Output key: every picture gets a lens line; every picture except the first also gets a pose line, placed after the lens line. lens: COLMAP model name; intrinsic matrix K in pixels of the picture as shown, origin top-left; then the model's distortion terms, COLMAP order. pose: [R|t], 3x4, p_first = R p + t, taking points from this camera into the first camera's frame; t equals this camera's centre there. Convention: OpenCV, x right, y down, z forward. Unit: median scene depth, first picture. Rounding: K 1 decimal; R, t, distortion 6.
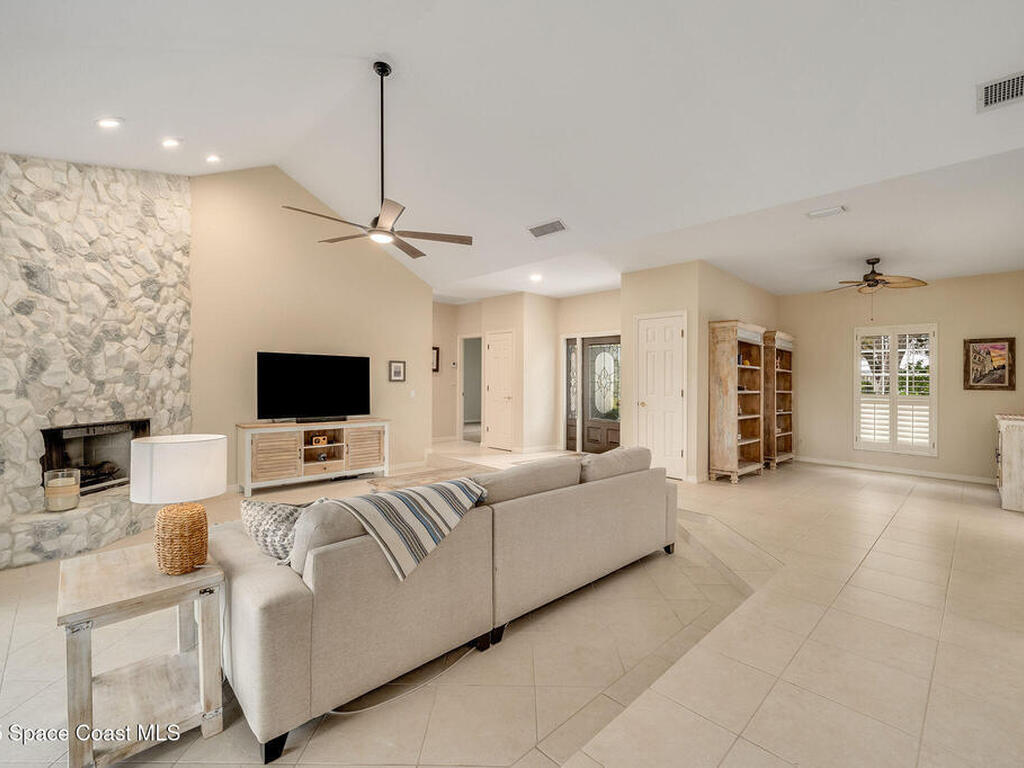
lens RADIAL K [[462.4, 0, 516.8], [0, 462.4, 378.8], [0, 0, 1]] dist [-0.003786, -0.000629]
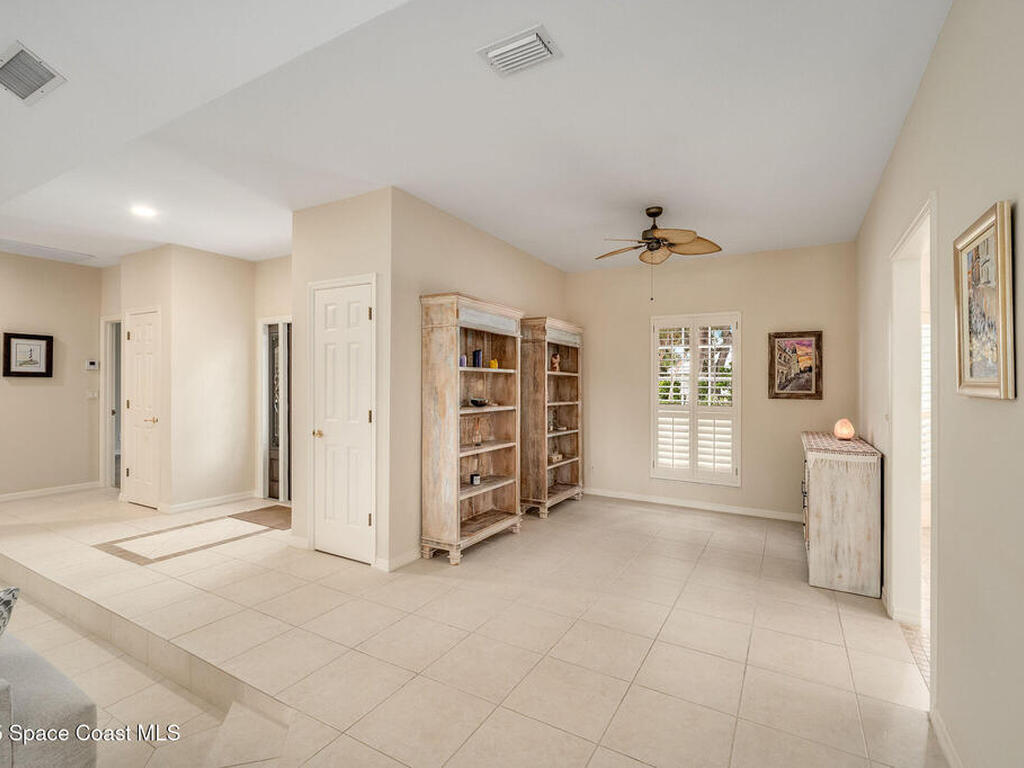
lens RADIAL K [[479.4, 0, 530.1], [0, 479.4, 383.6], [0, 0, 1]] dist [0.002158, -0.002215]
pose [[0.958482, -0.011311, 0.284929, 0.387381], [0.007573, 0.999870, 0.014218, -0.016992], [-0.285052, -0.011470, 0.958443, 0.371343]]
